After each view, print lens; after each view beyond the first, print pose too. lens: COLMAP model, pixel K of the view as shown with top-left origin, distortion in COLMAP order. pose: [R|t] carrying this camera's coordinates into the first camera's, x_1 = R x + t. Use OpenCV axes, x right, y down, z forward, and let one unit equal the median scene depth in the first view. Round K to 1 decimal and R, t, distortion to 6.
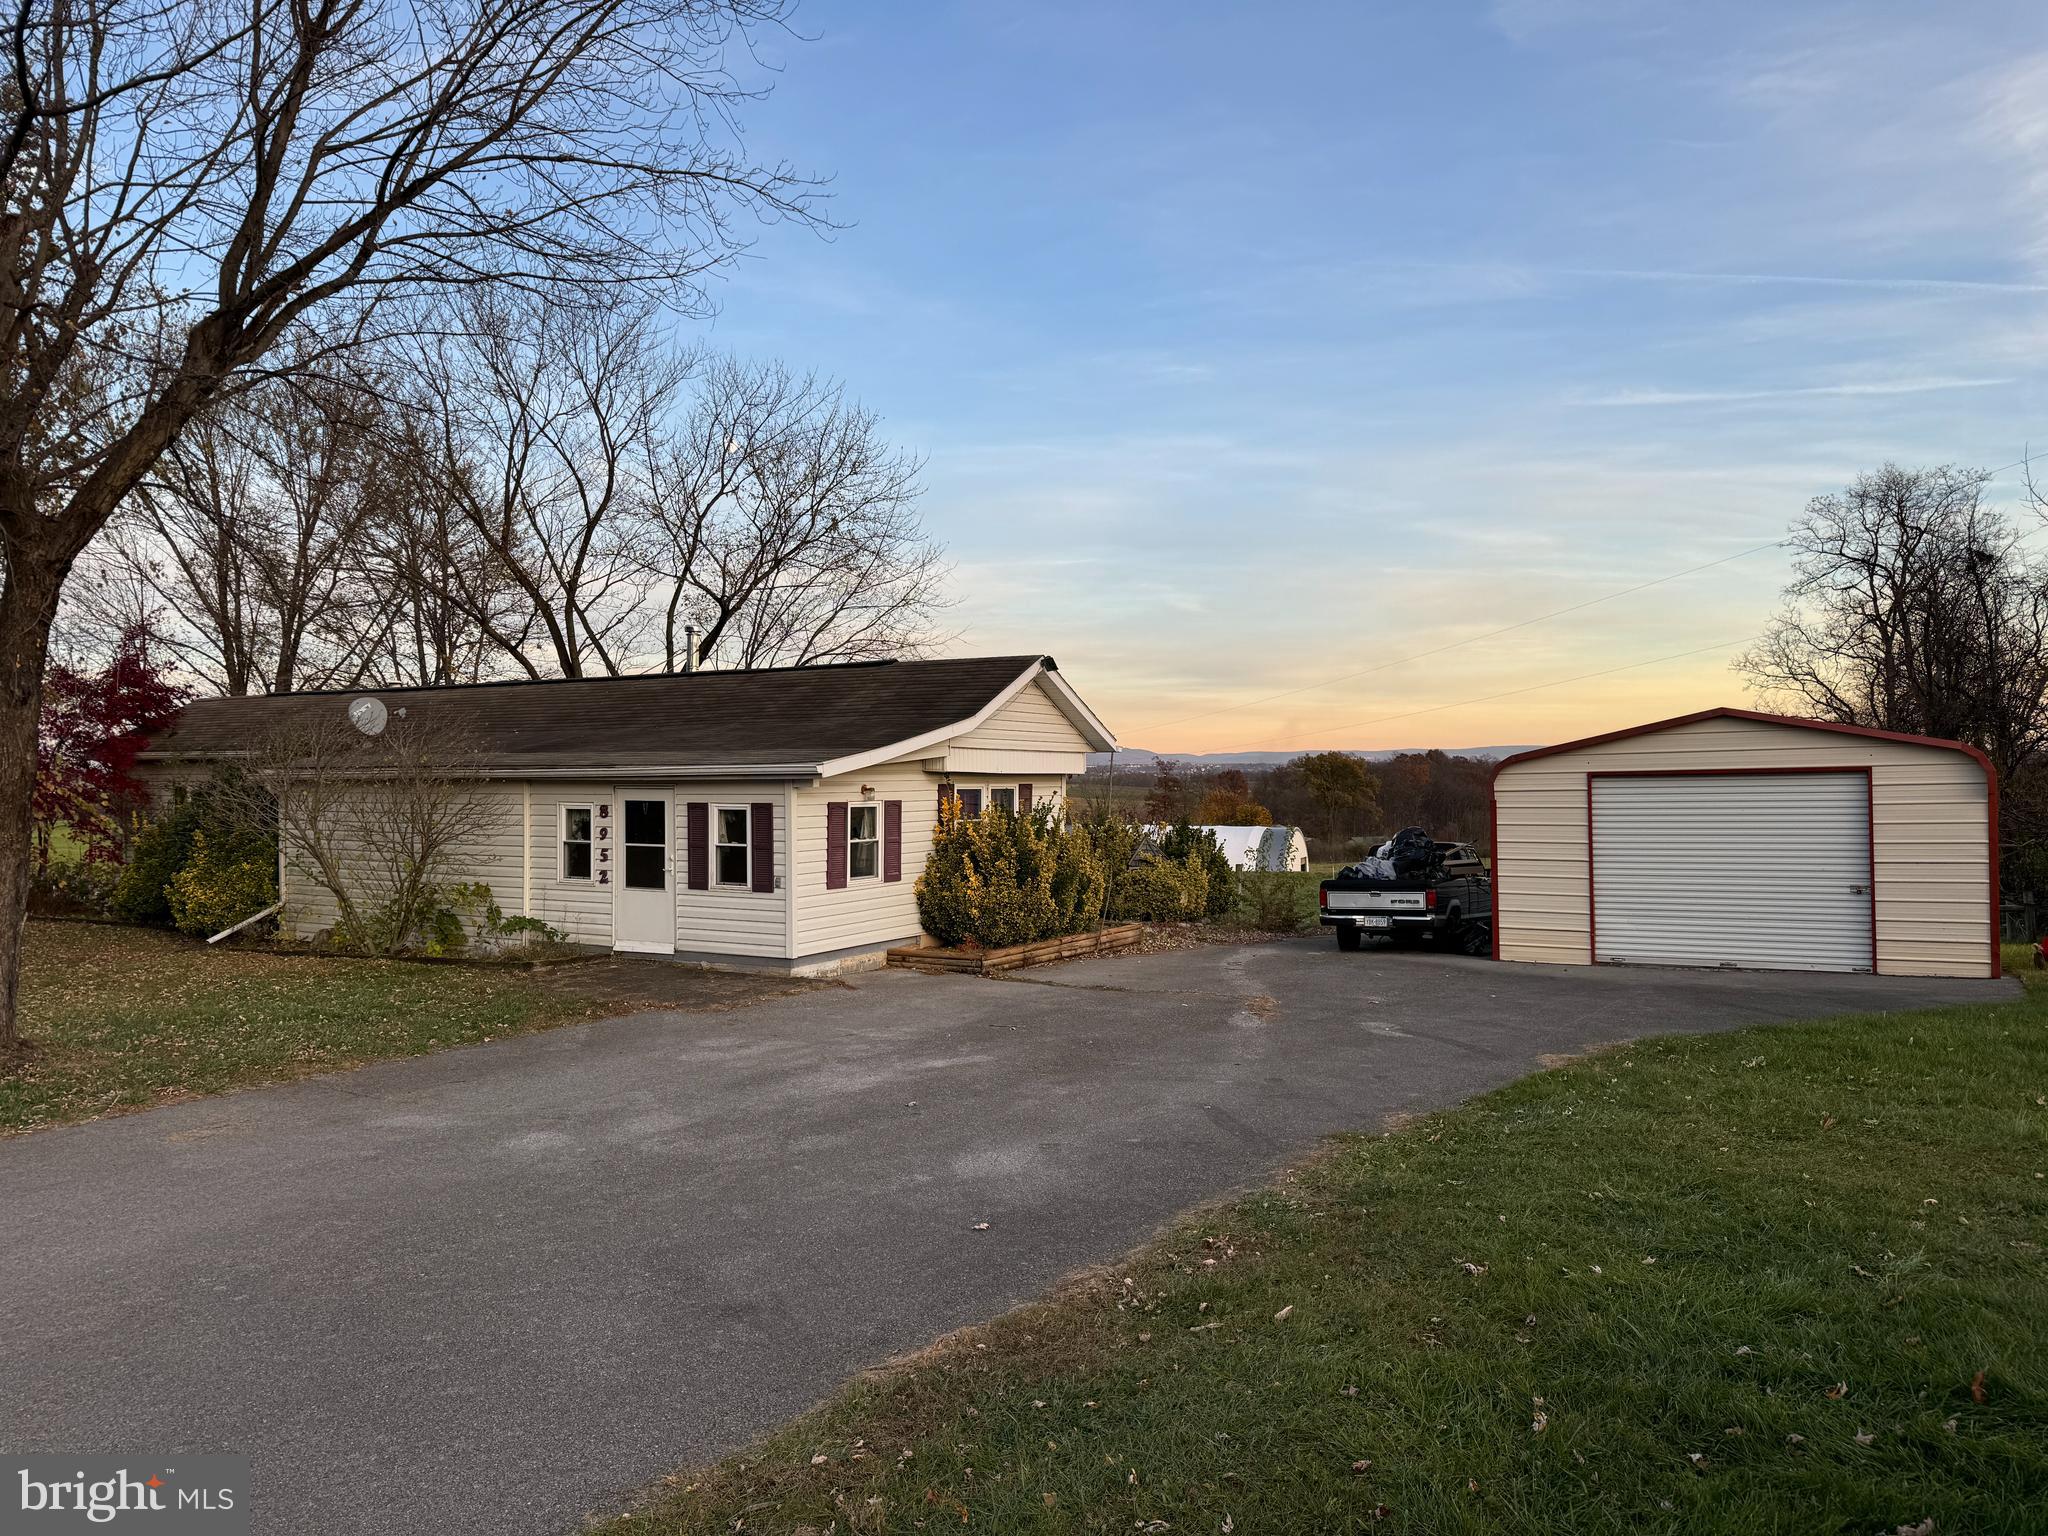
lens RADIAL K [[1444.0, 0, 1060.9], [0, 1444.0, 776.9], [0, 0, 1]] dist [0.077924, -0.073620]
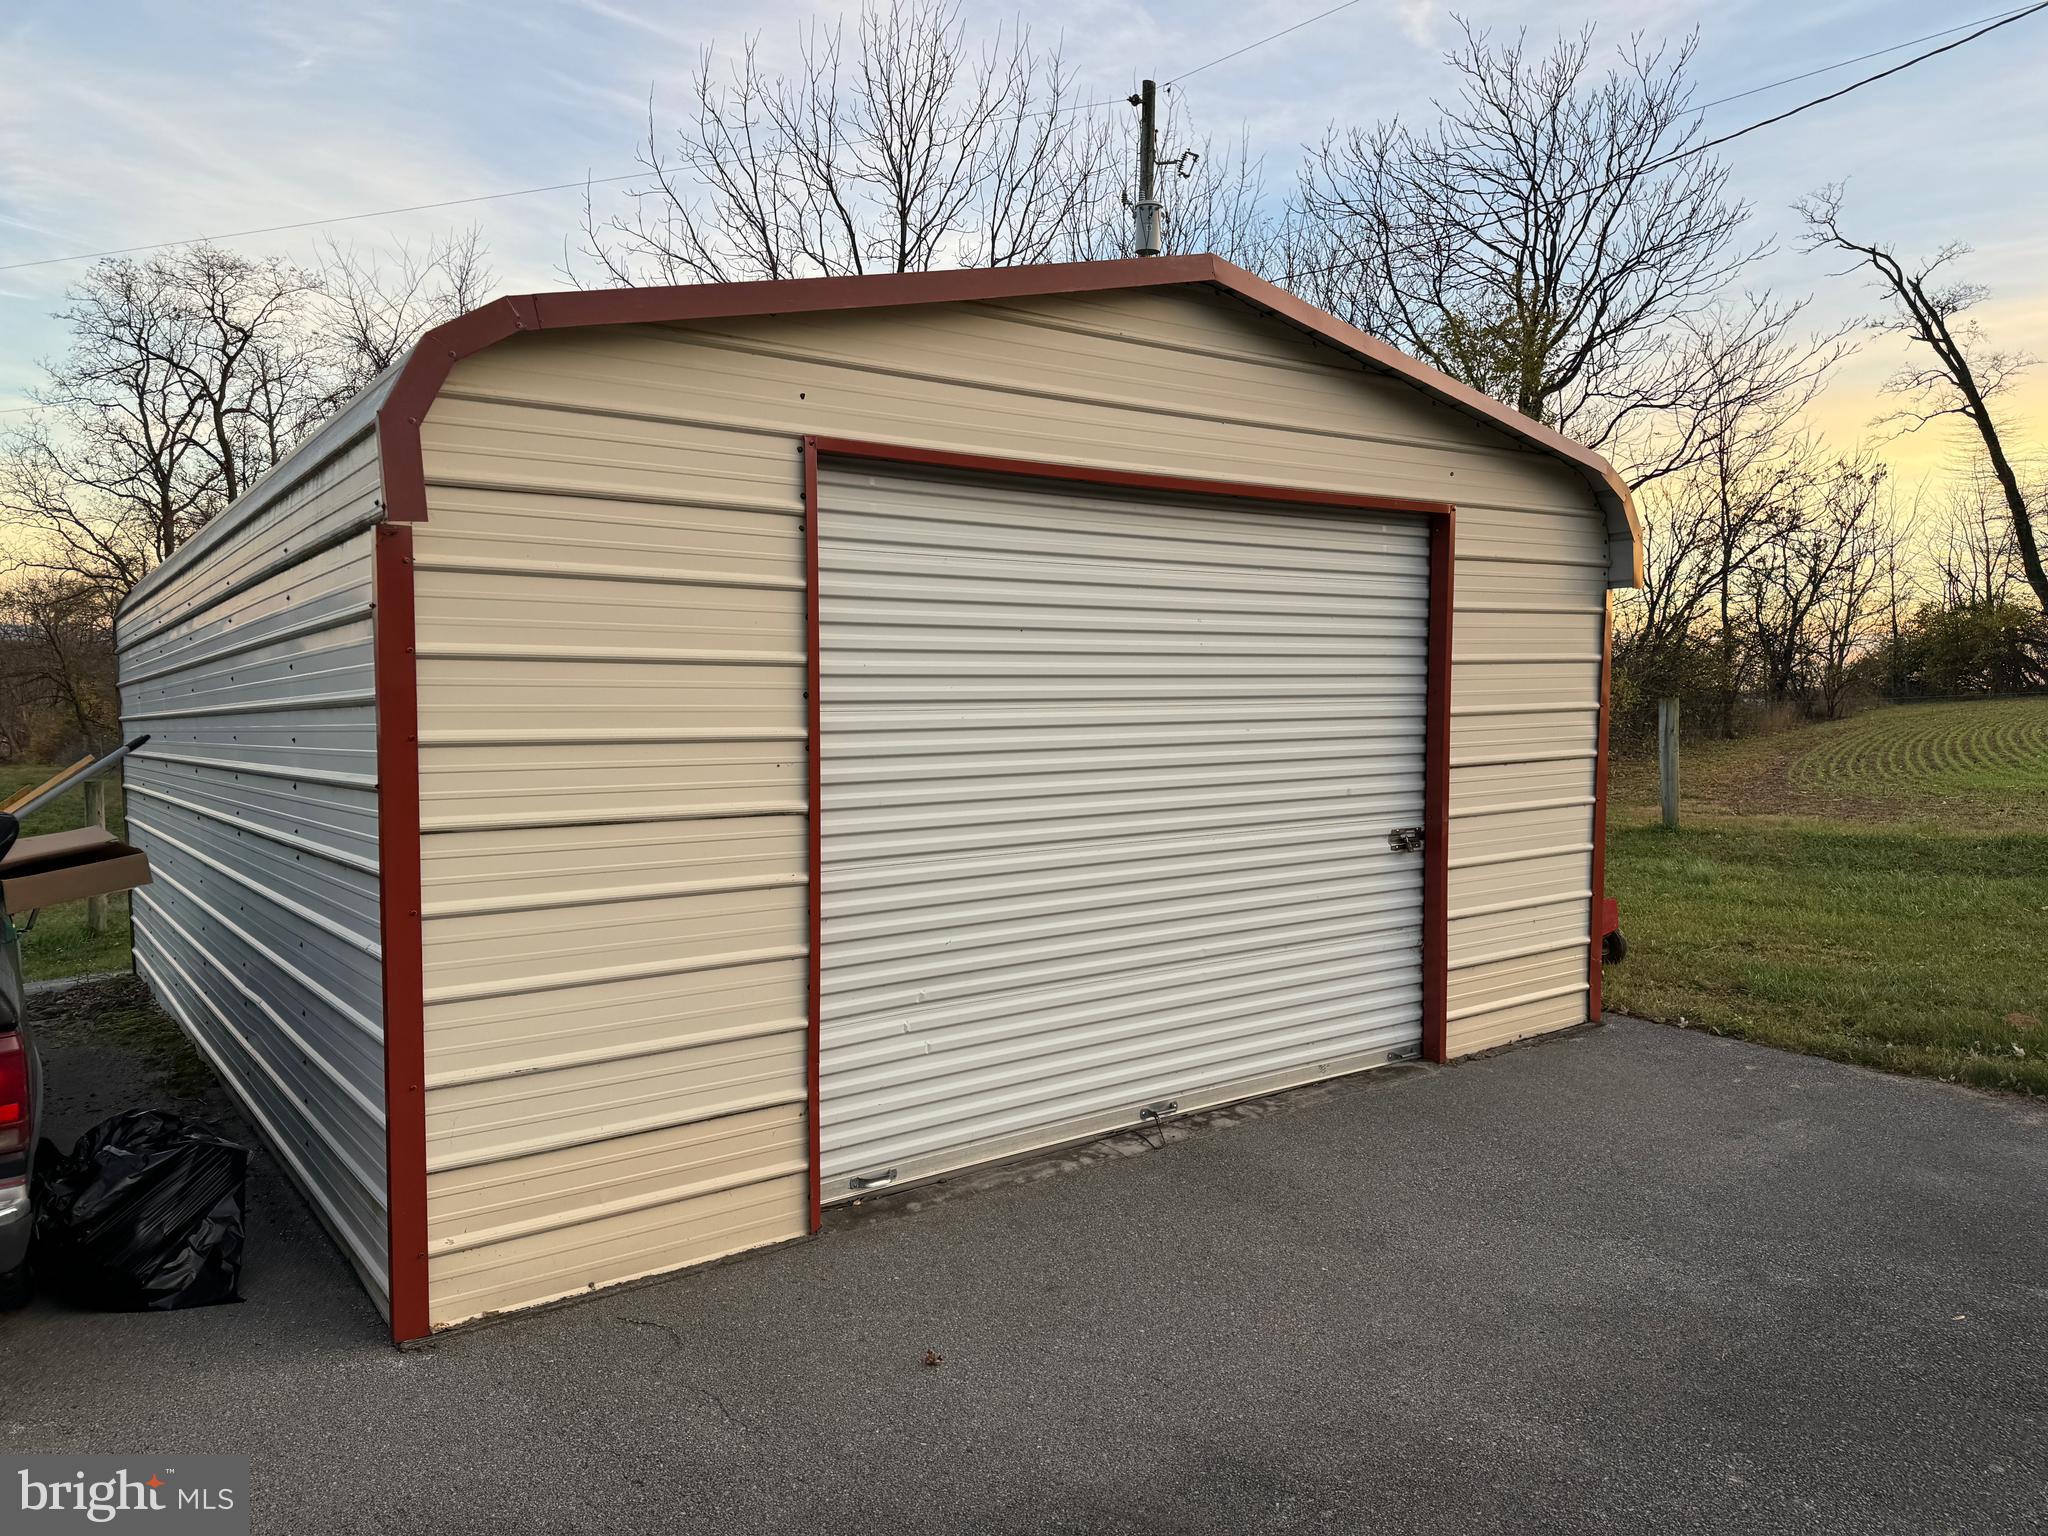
lens RADIAL K [[1444.0, 0, 1021.6], [0, 1444.0, 749.2], [0, 0, 1]] dist [0.077924, -0.073620]
pose [[0.442040, -0.036255, 0.896262, 0.165993], [-0.016219, 0.998696, 0.048398, 0.035828], [-0.896849, -0.035930, 0.440876, 0.875446]]
